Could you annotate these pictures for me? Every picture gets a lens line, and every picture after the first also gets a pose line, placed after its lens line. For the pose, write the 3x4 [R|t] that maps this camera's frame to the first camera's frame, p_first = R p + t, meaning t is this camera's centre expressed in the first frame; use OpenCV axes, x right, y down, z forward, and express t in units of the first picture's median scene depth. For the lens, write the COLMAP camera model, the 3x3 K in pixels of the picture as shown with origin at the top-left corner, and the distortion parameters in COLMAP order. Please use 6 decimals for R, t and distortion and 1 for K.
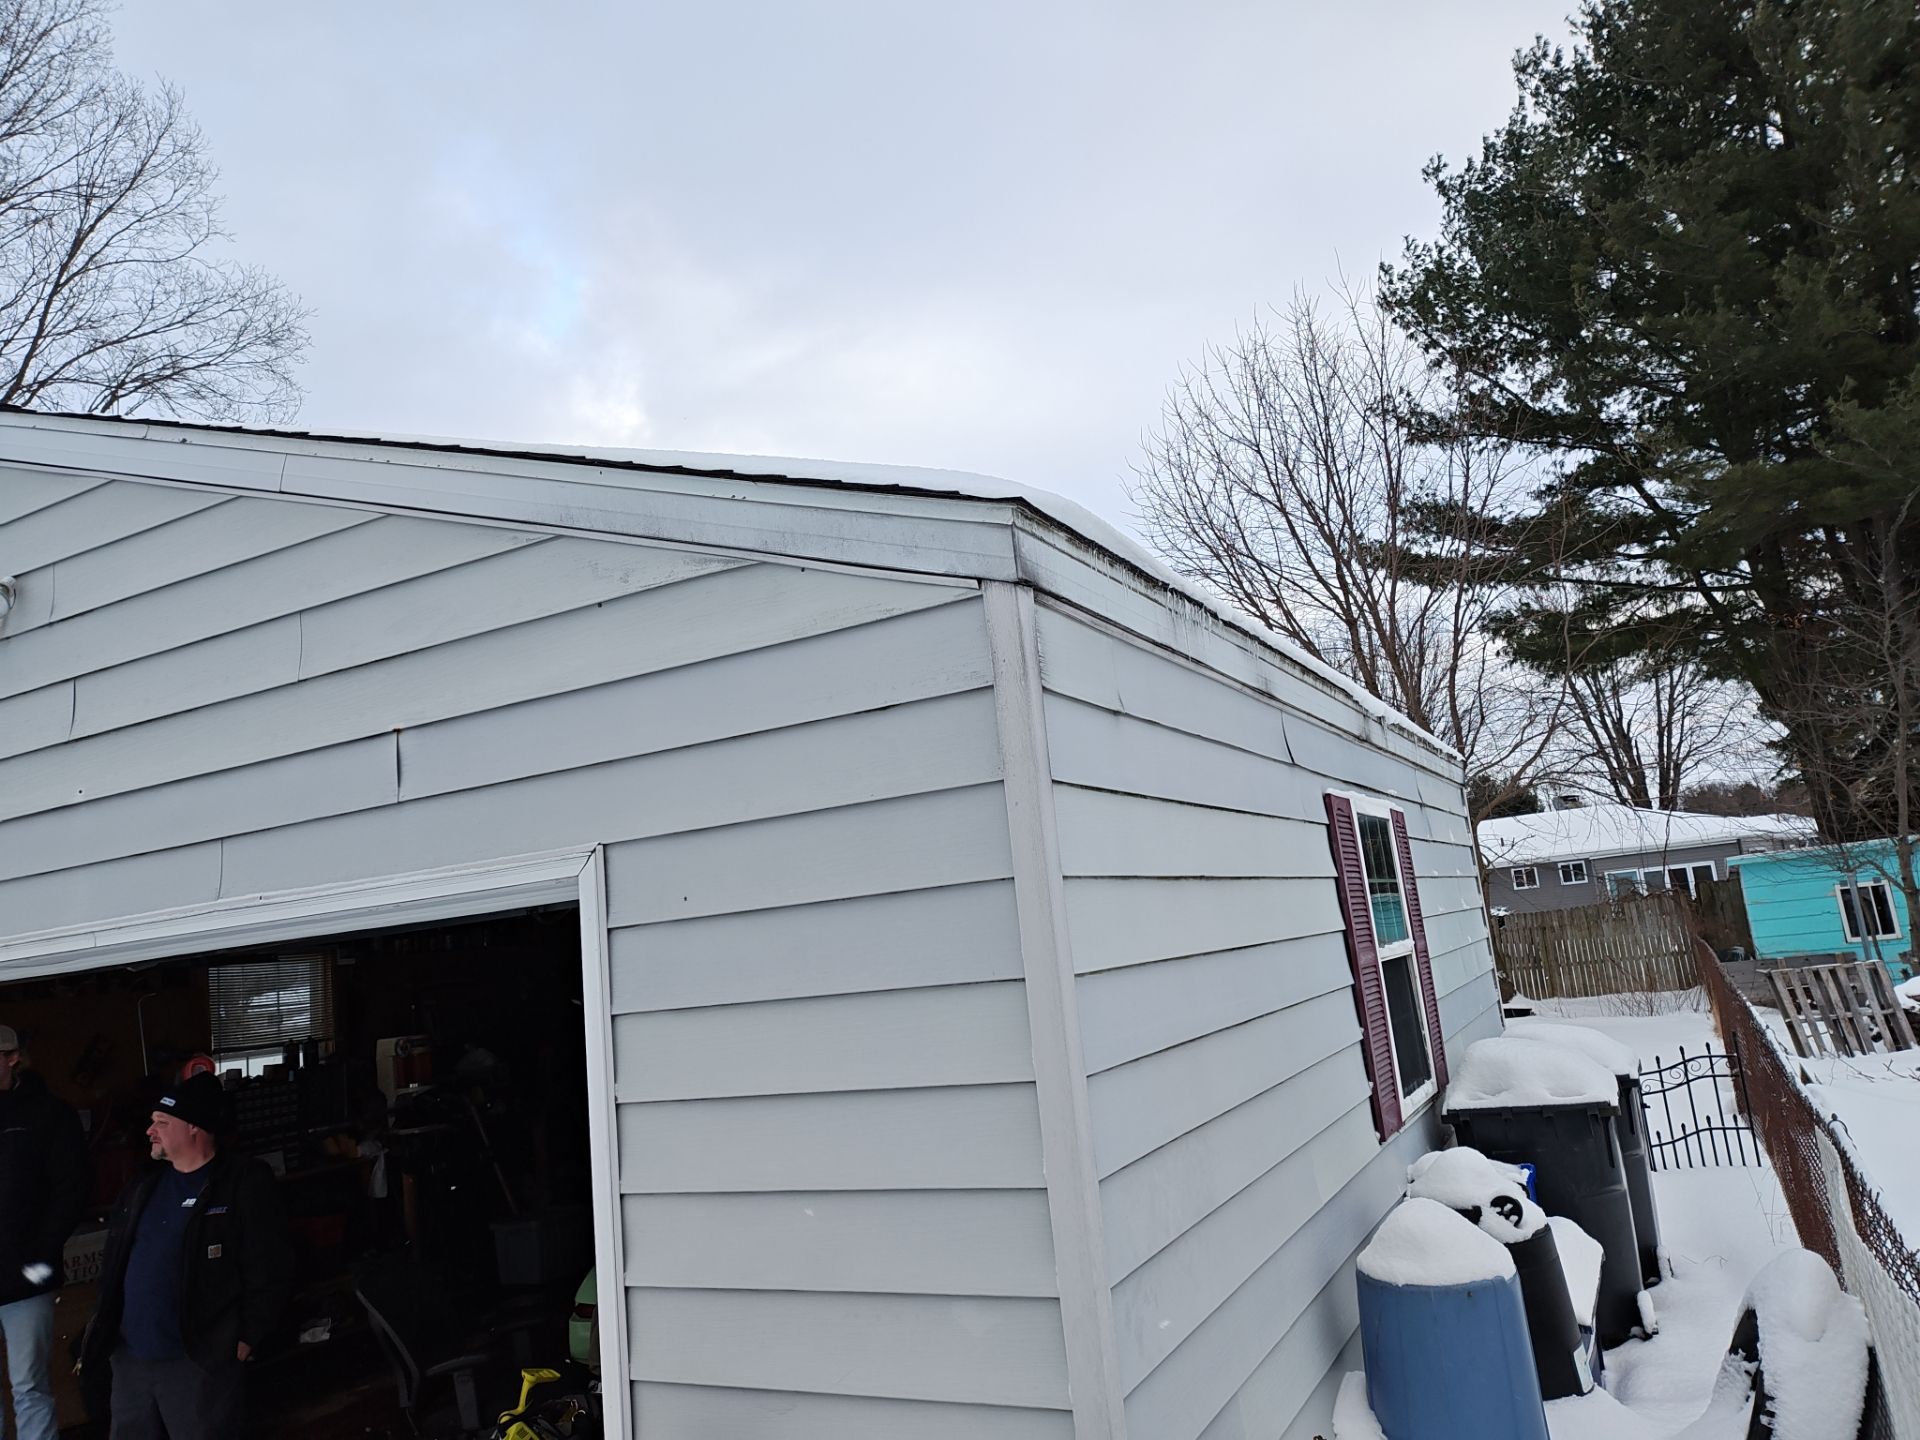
lens RADIAL K [[1294.9, 0, 960.0], [0, 1294.9, 720.0], [0, 0, 1]] dist [0.078571, -0.070390]
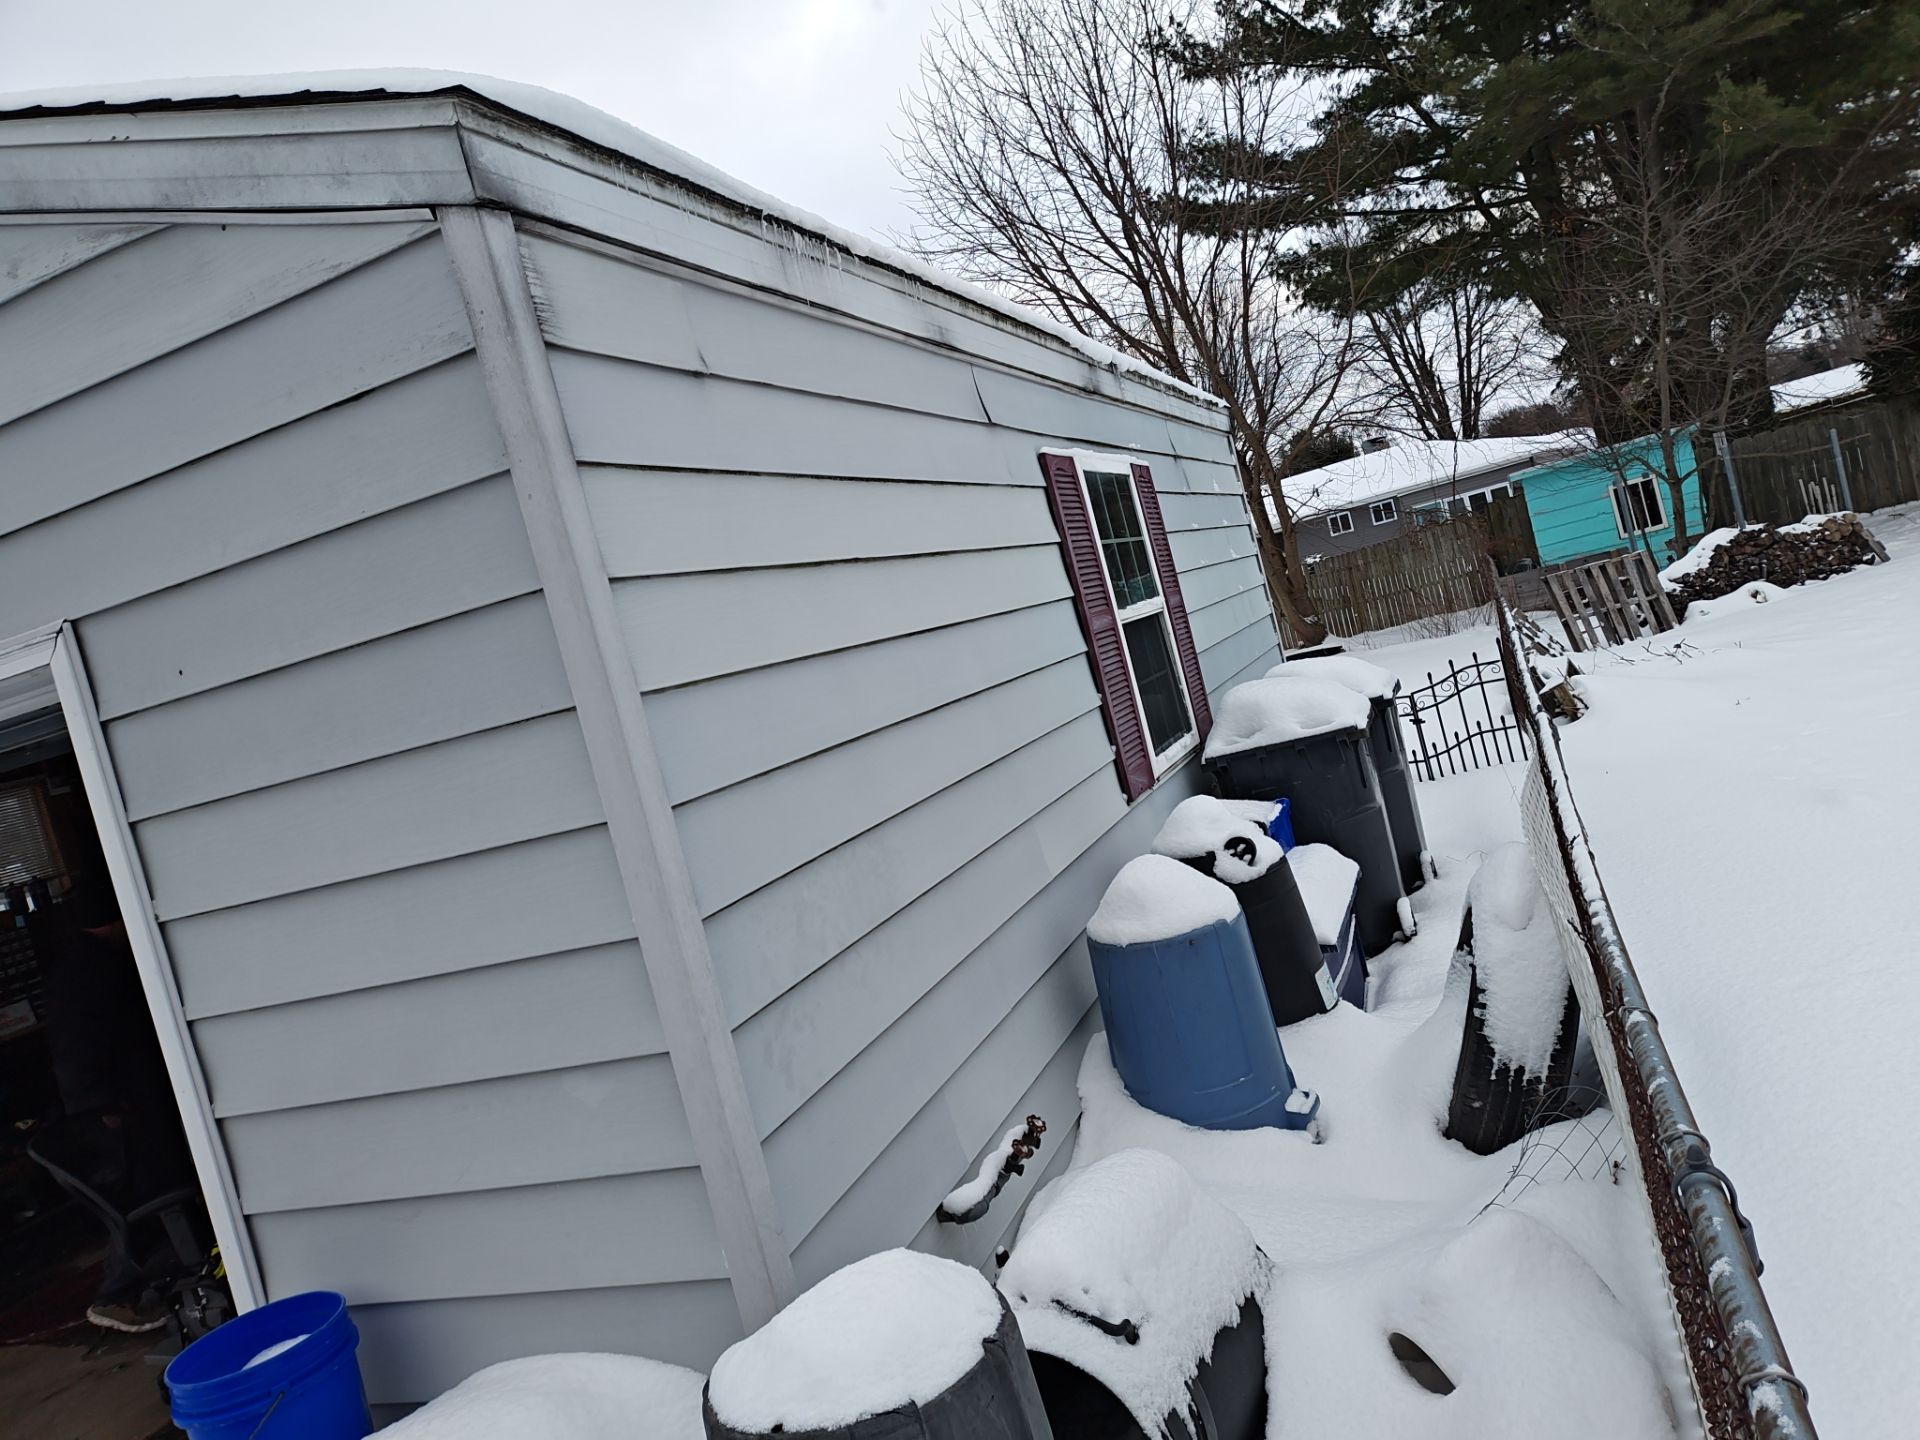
lens RADIAL K [[1259.7, 0, 1021.2], [0, 1259.7, 670.9], [0, 0, 1]] dist [0.082017, -0.071180]
pose [[0.982287, -0.150689, 0.111377, 0.081776], [0.128194, 0.973941, 0.187098, 0.021231], [-0.136668, -0.169506, 0.976007, 0.060161]]
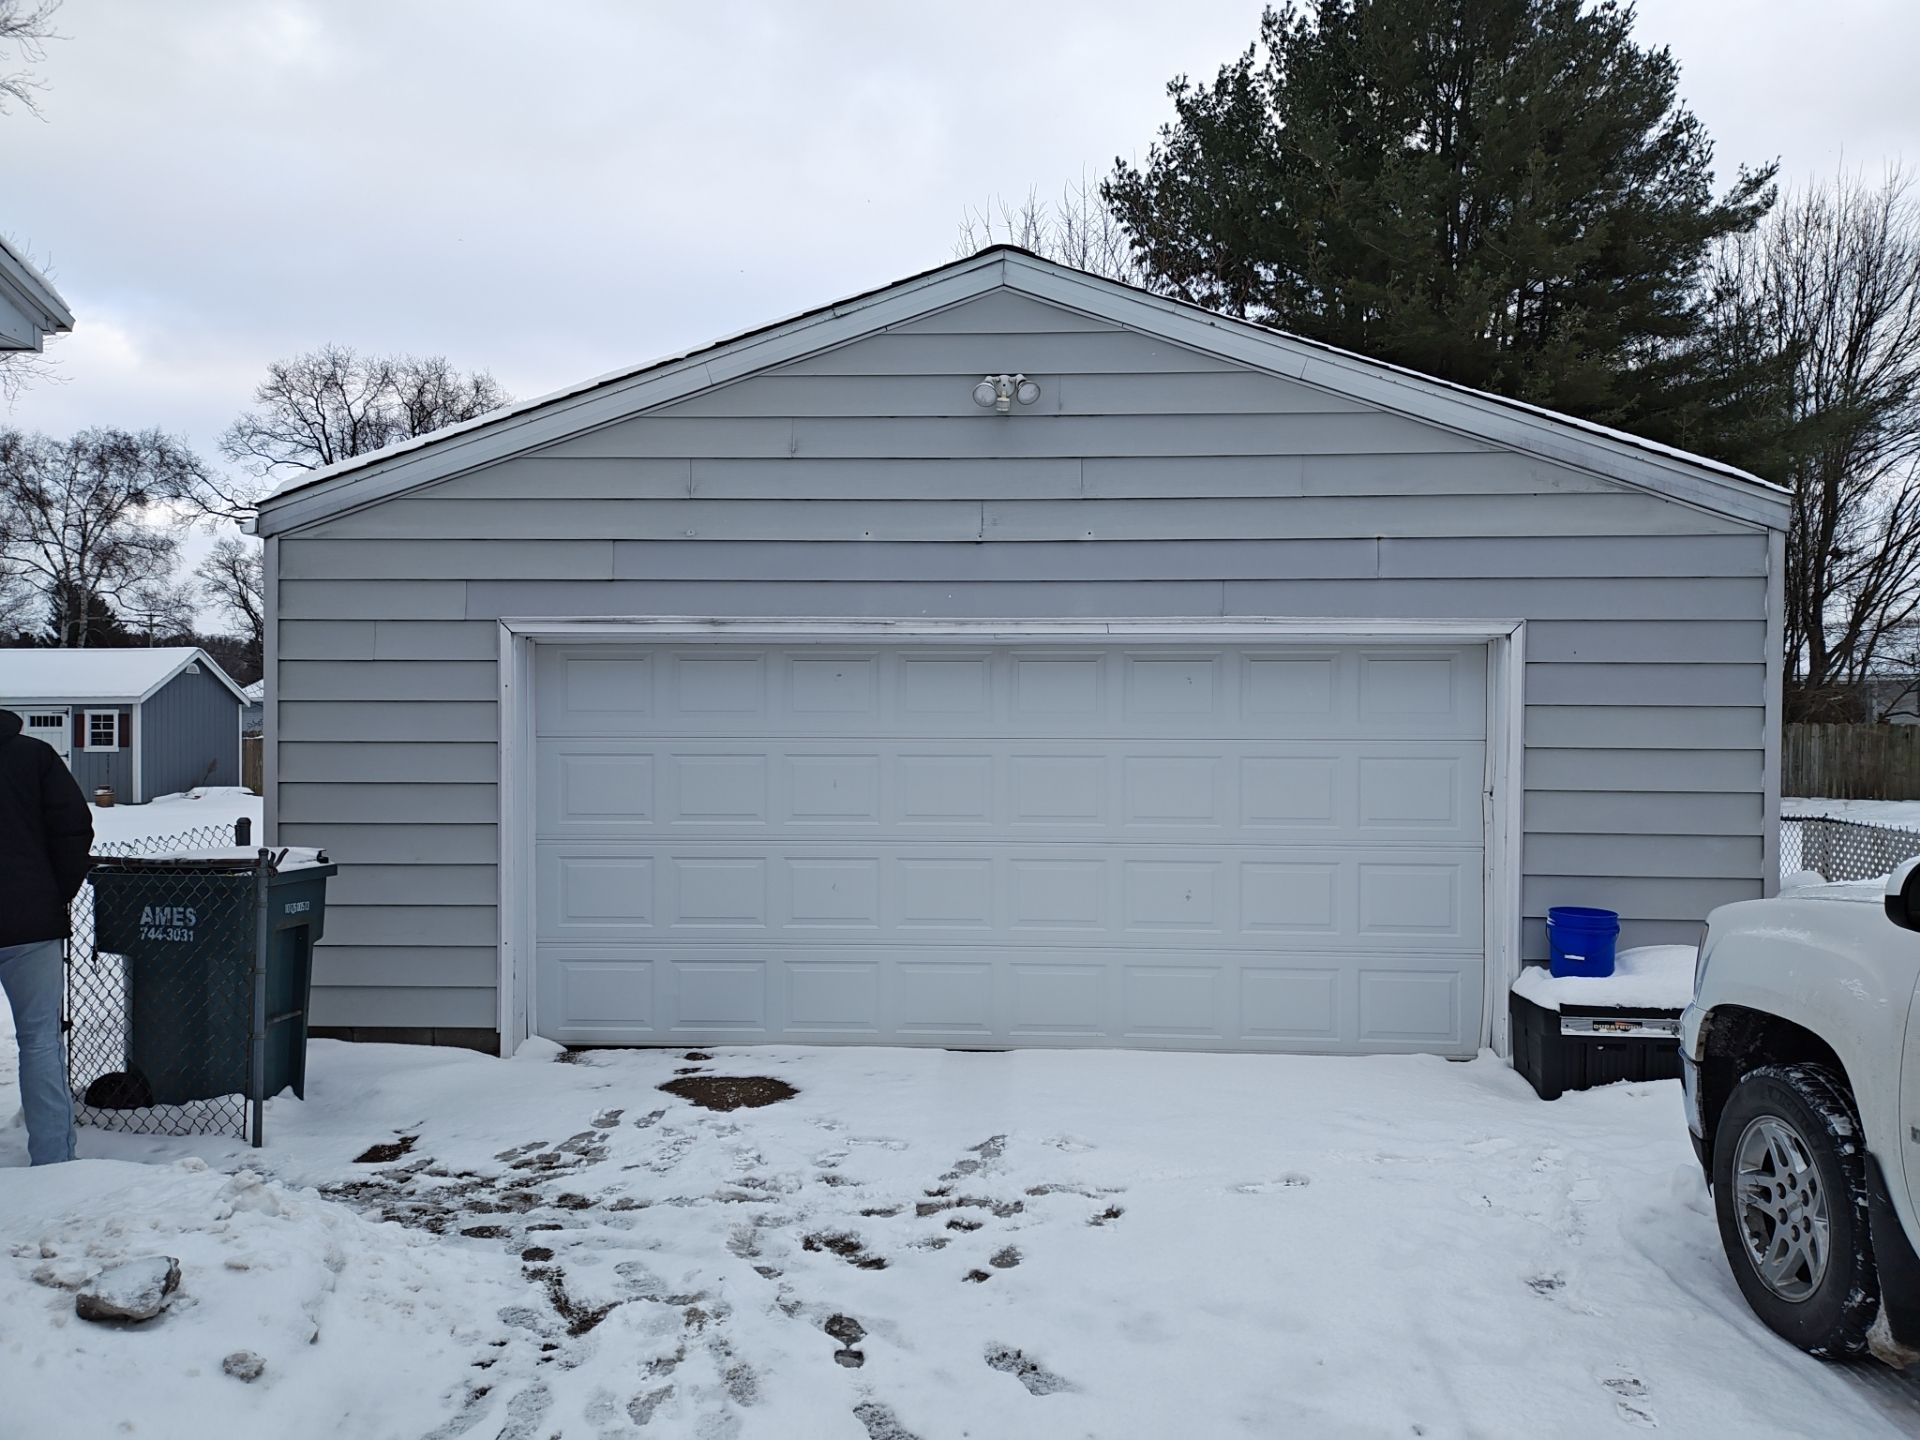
lens RADIAL K [[1352.7, 0, 960.0], [0, 1352.7, 720.0], [0, 0, 1]] dist [0.024322, 0.002108]
pose [[0.907223, 0.105505, 0.407204, -0.760438], [-0.160956, 0.981434, 0.104312, 0.068327], [-0.388638, -0.160176, 0.907361, -0.221216]]
